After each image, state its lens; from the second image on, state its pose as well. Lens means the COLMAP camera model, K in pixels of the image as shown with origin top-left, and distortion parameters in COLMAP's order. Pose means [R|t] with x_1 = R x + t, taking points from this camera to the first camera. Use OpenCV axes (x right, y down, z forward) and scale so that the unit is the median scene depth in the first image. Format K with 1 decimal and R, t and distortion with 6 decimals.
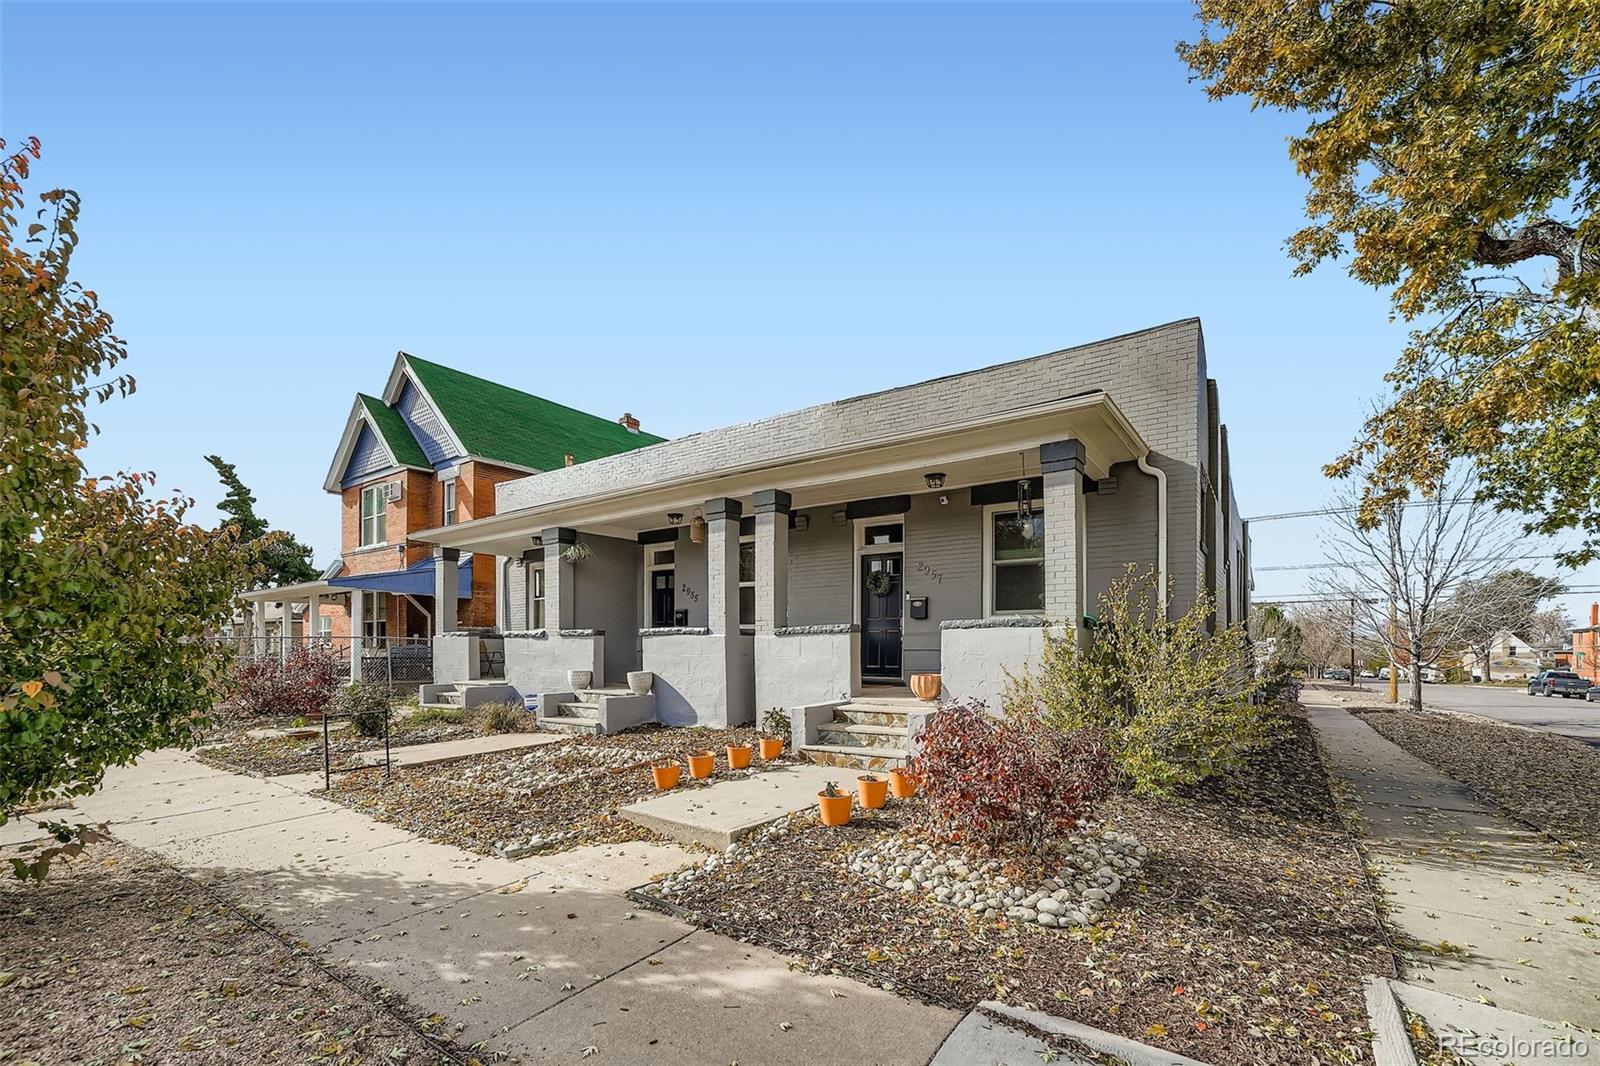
lens RADIAL K [[734.3, 0, 809.0], [0, 734.3, 542.8], [0, 0, 1]] dist [0.000418, 0.082760]
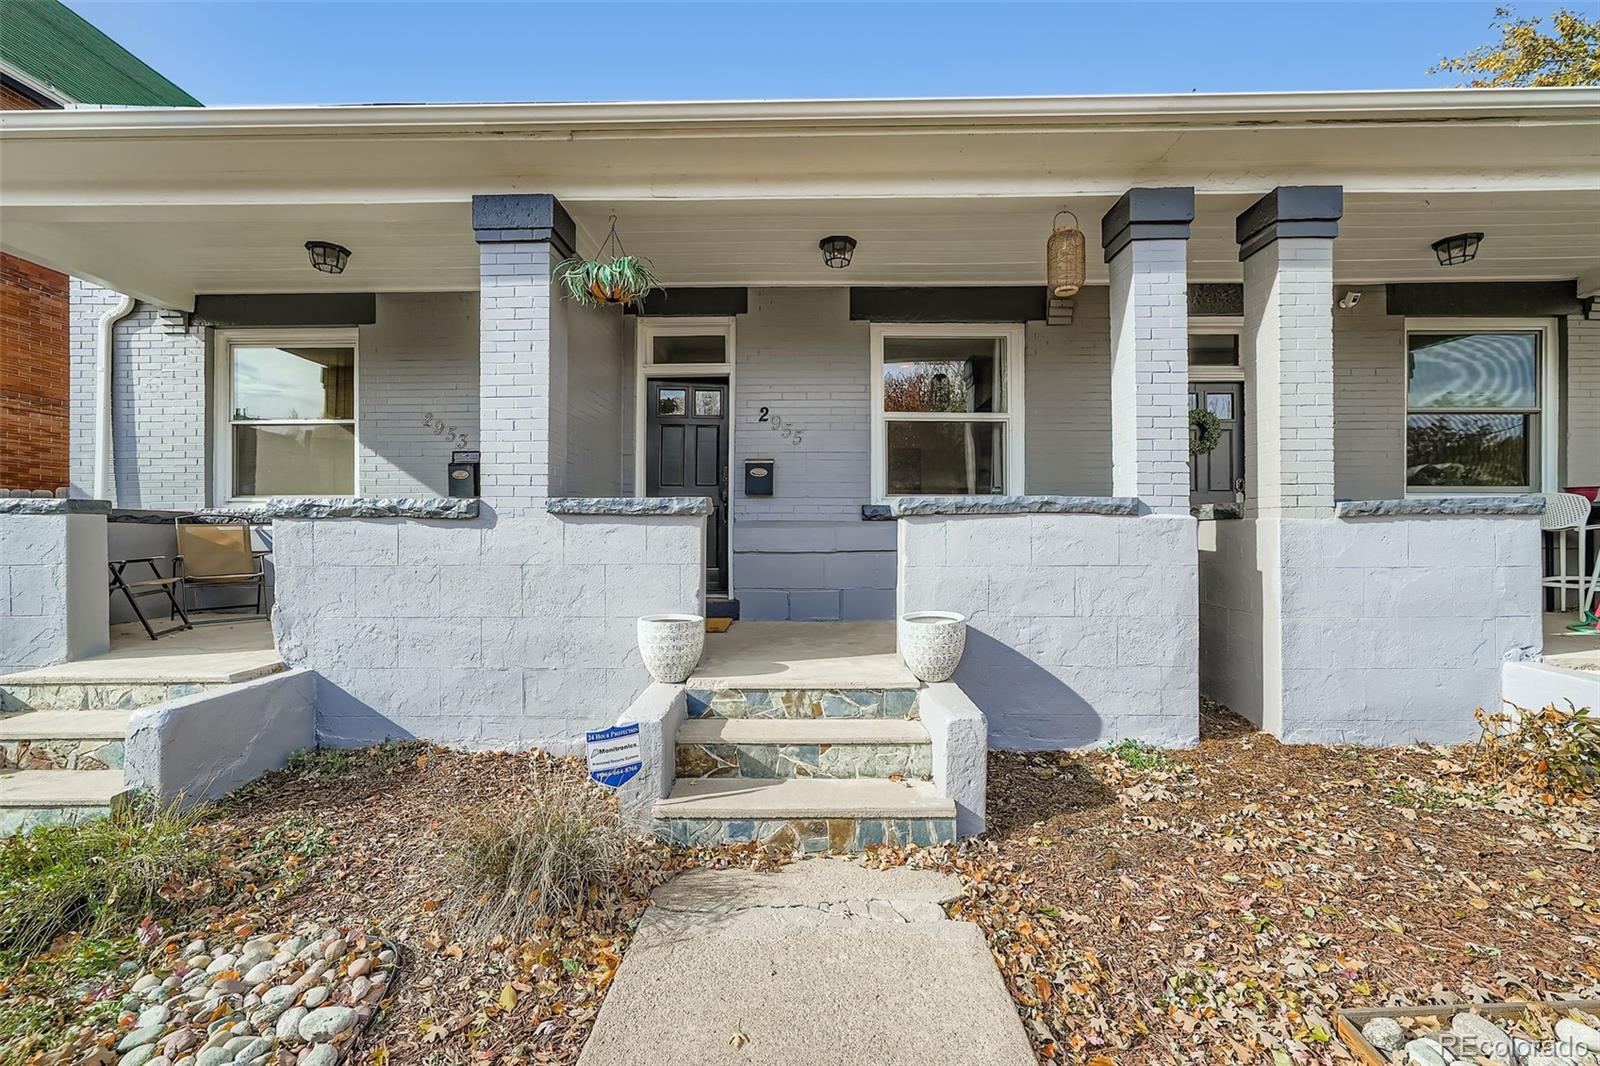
lens RADIAL K [[734.3, 0, 809.0], [0, 734.3, 542.8], [0, 0, 1]] dist [0.000418, 0.082760]
pose [[0.860586, -0.006057, 0.509270, -0.407786], [-0.068529, 0.989459, 0.127572, 0.084722], [-0.504674, -0.144687, 0.851099, 0.626716]]
